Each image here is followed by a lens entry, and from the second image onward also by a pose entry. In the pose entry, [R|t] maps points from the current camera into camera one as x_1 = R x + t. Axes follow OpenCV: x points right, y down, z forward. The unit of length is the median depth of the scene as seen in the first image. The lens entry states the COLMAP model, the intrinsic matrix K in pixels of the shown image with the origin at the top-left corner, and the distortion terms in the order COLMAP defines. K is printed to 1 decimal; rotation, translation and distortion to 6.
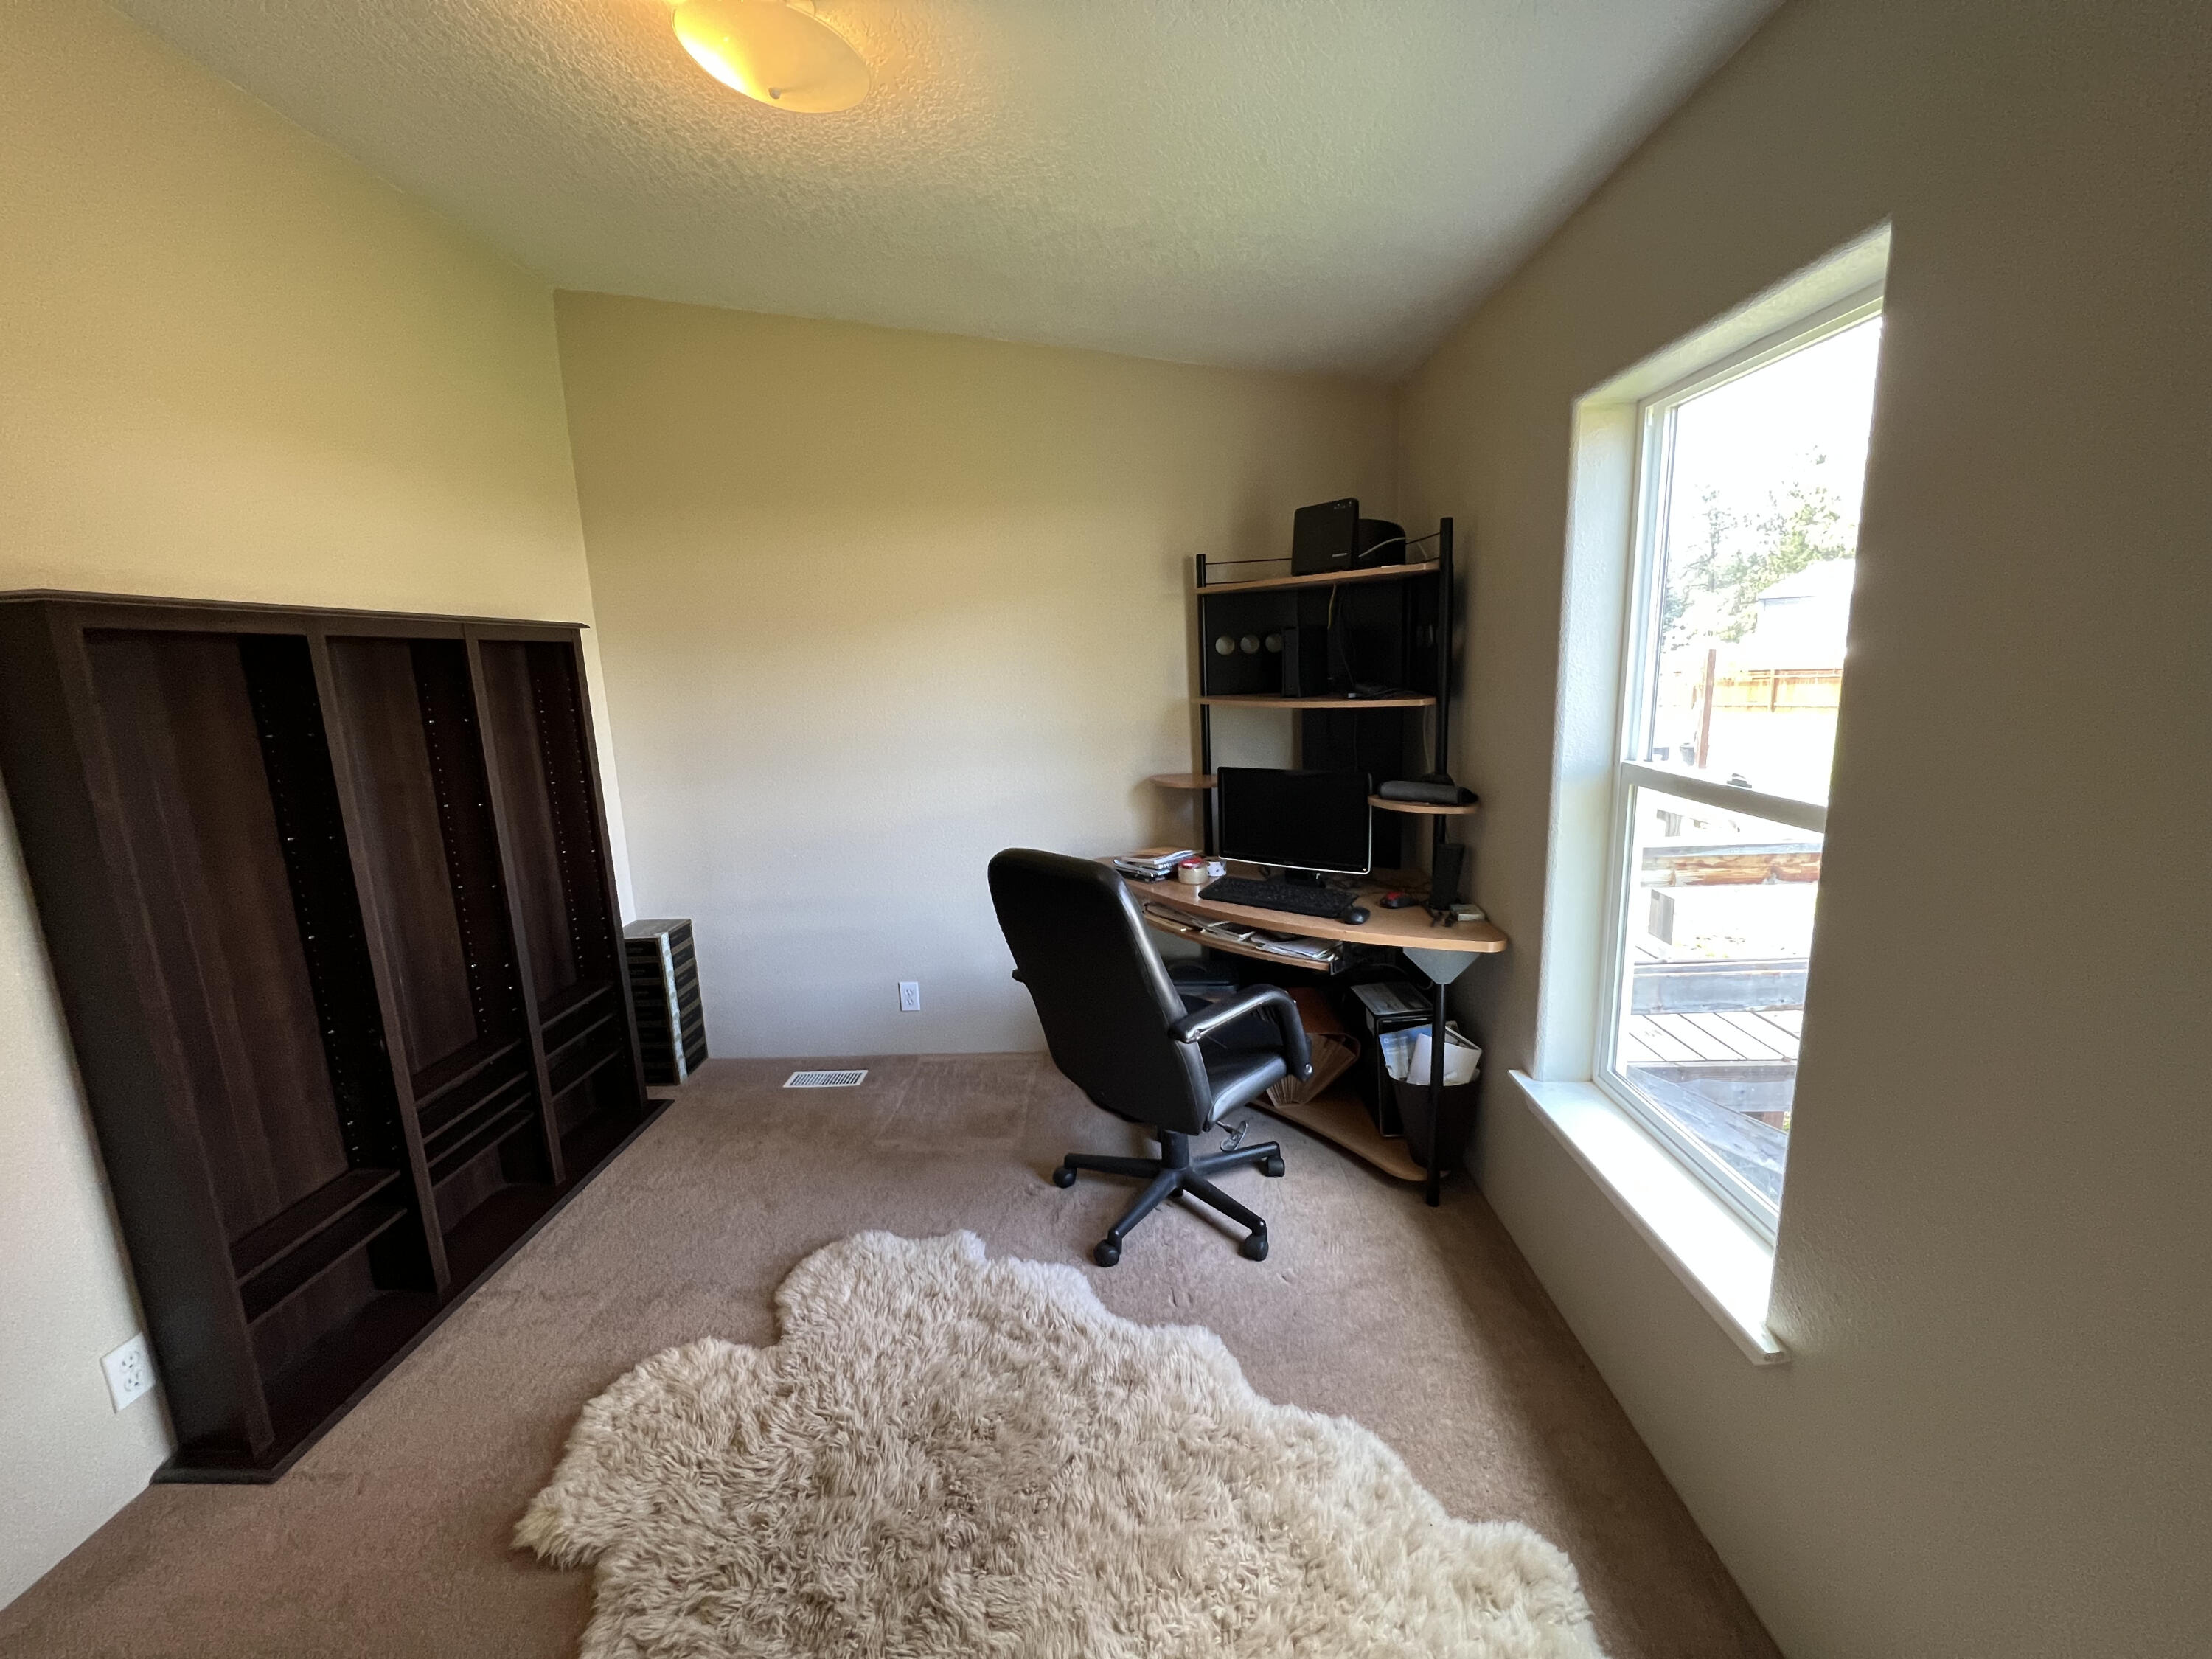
lens RADIAL K [[882.6, 0, 1102.7], [0, 882.6, 821.3], [0, 0, 1]] dist [-0.003043, -0.000655]
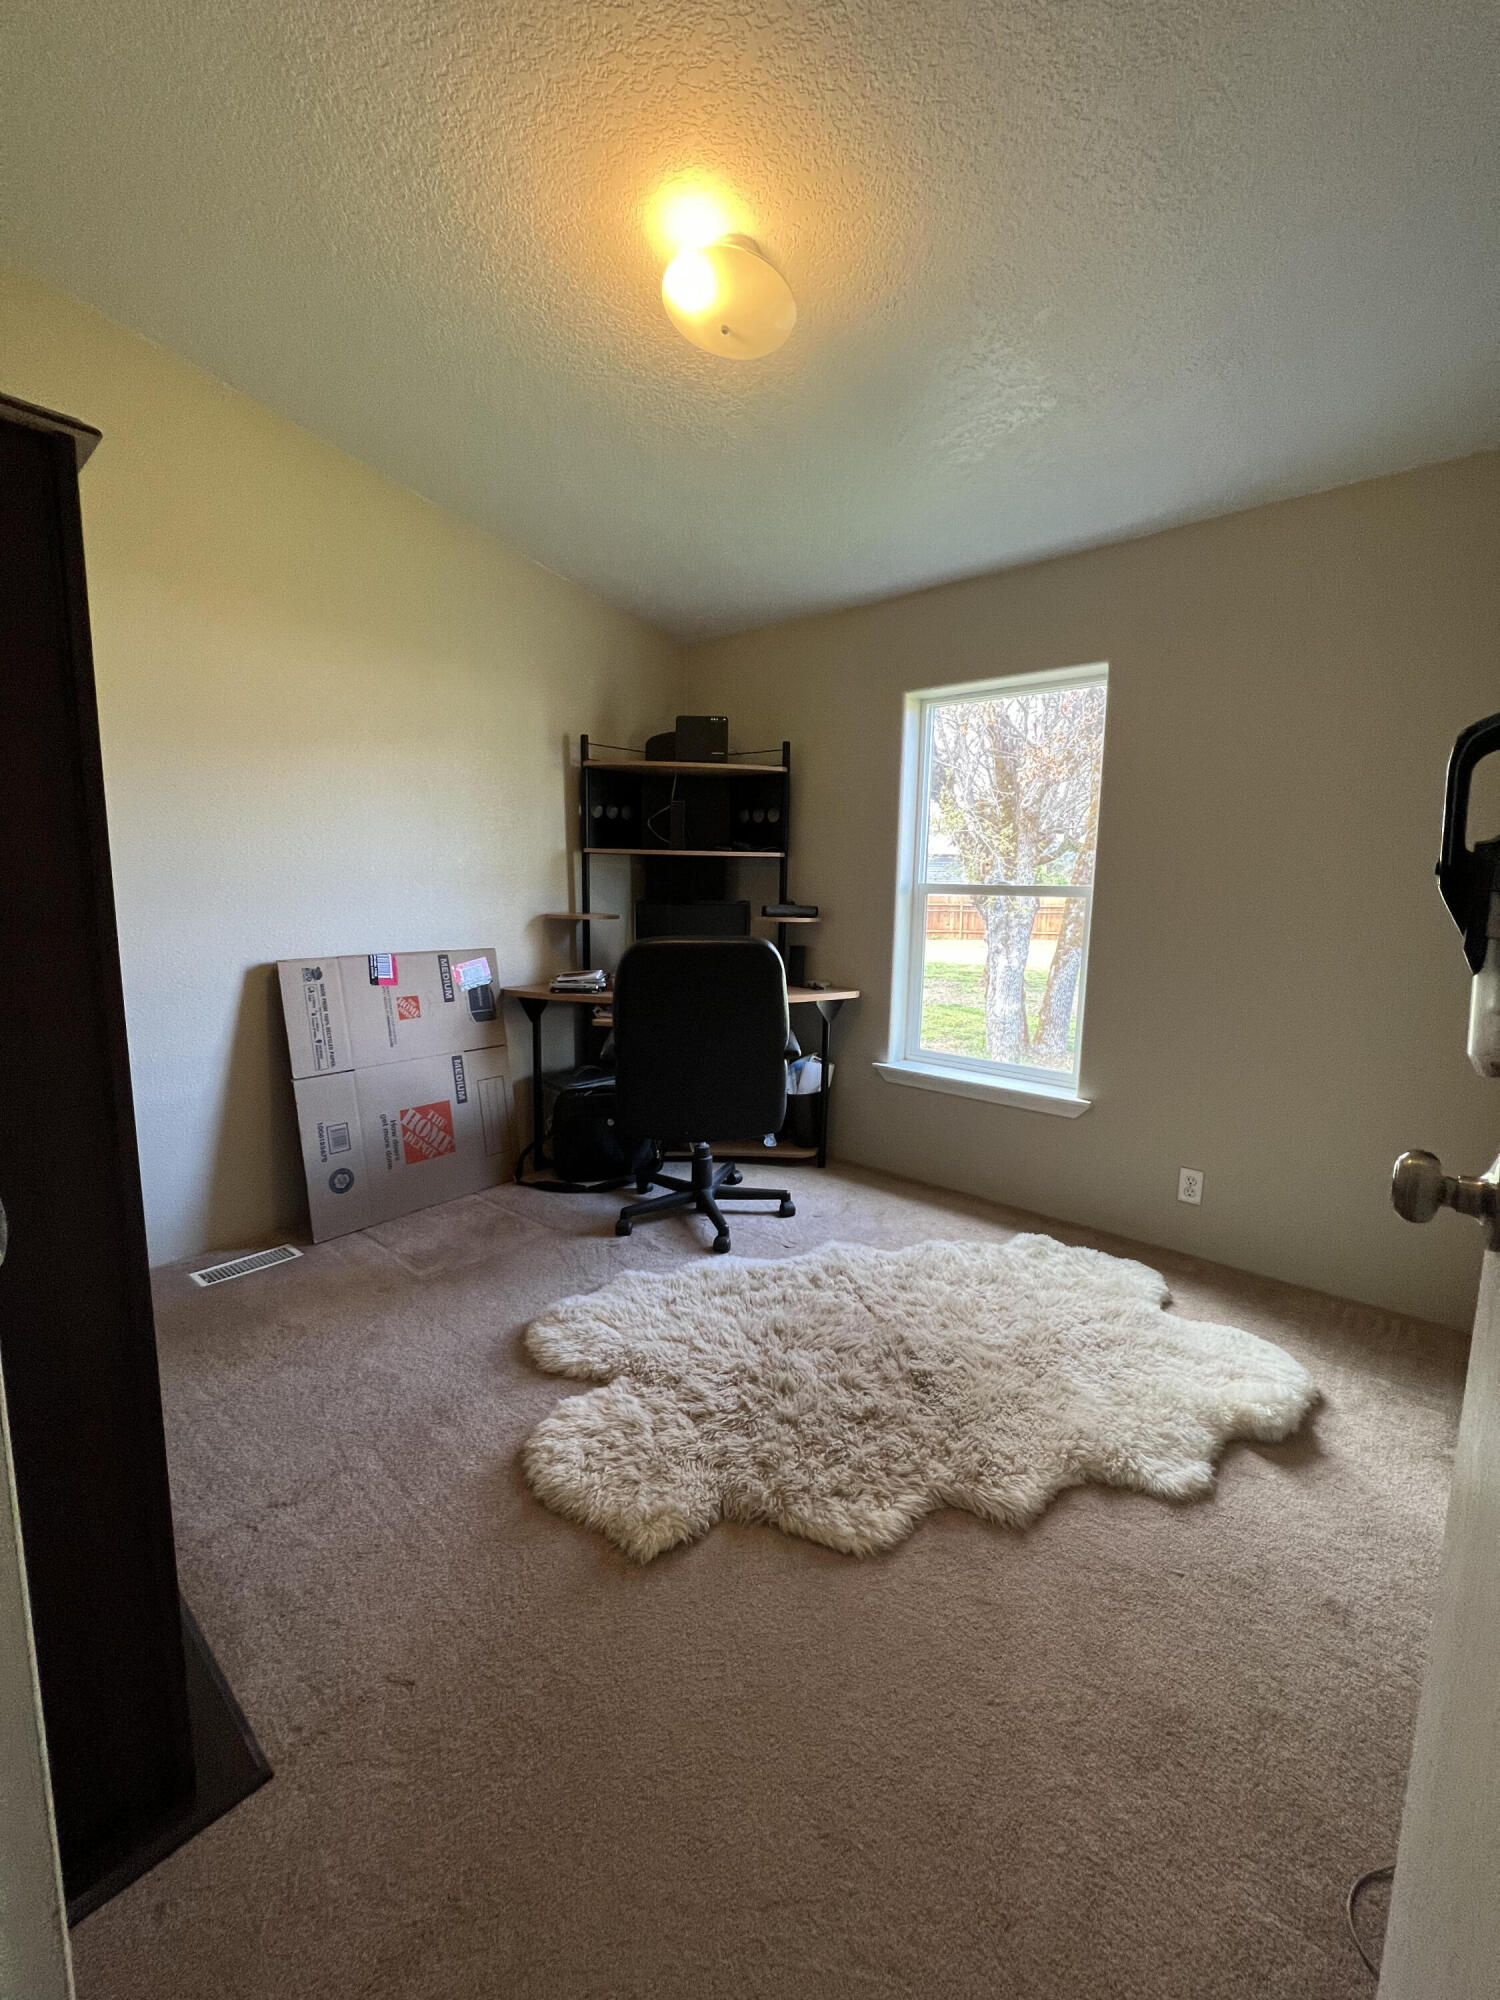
lens RADIAL K [[798.0, 0, 752.0], [0, 798.0, 994.3], [0, 0, 1]] dist [-0.003043, -0.000655]
pose [[0.619845, -0.057618, 0.782606, -0.832579], [0.105173, 0.994403, -0.010089, 0.128983], [-0.777645, 0.088562, 0.622435, 0.181917]]
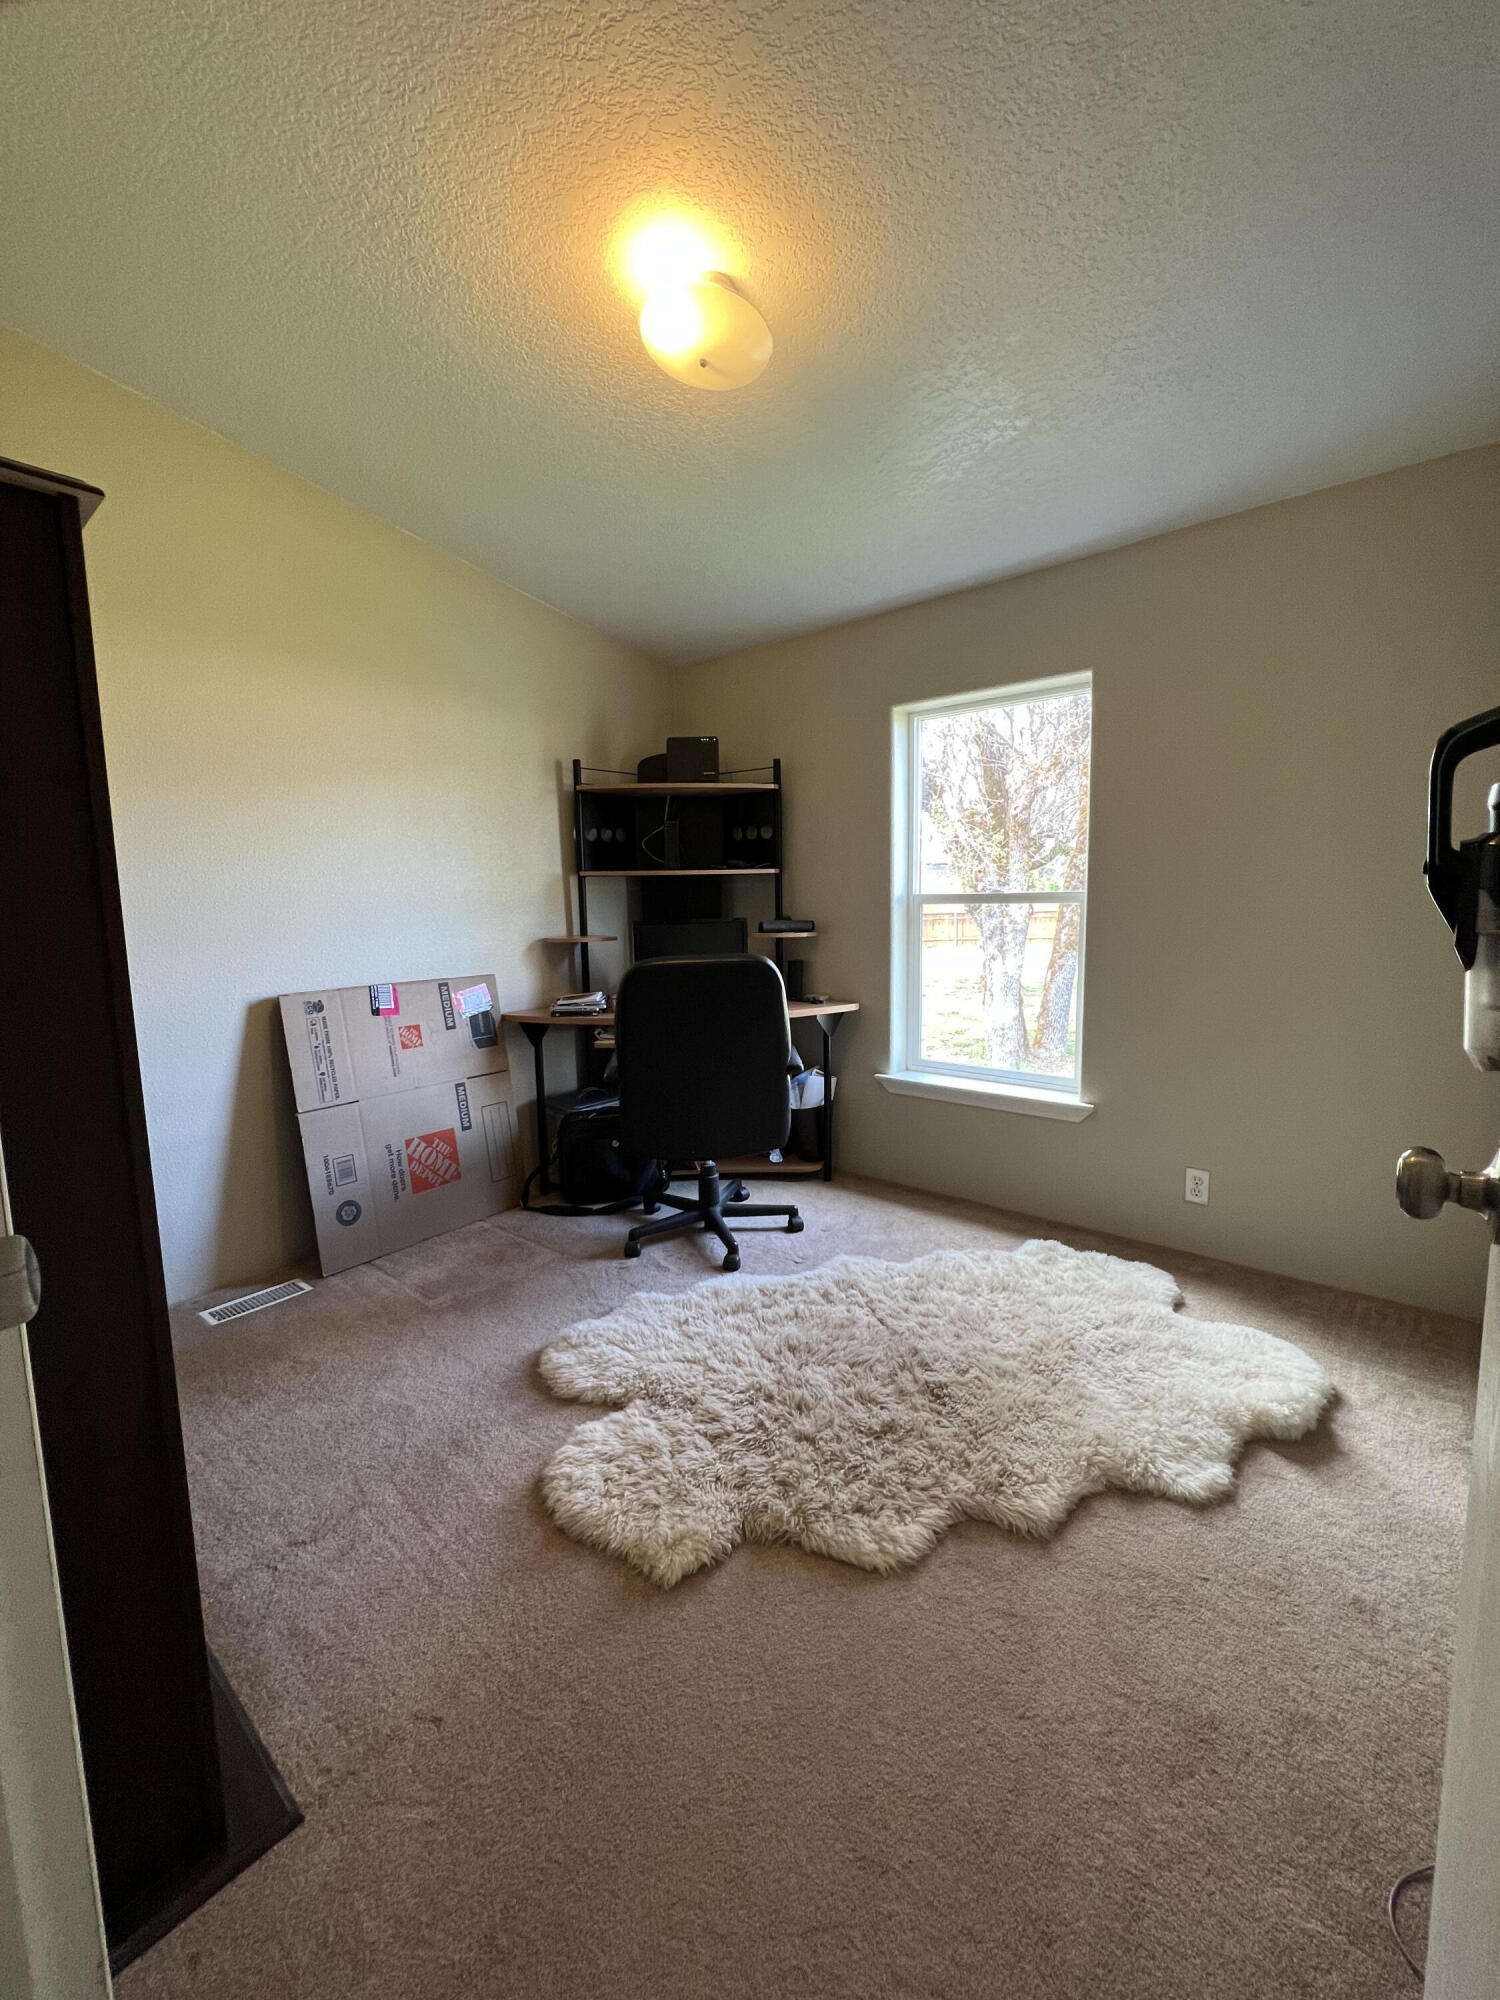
lens RADIAL K [[798.0, 0, 752.0], [0, 798.0, 994.4], [0, 0, 1]] dist [-0.003043, -0.000655]
pose [[0.615229, -0.066180, 0.785566, -0.838922], [0.141721, 0.989521, -0.027629, 0.125379], [-0.775506, 0.128330, 0.618161, 0.181201]]
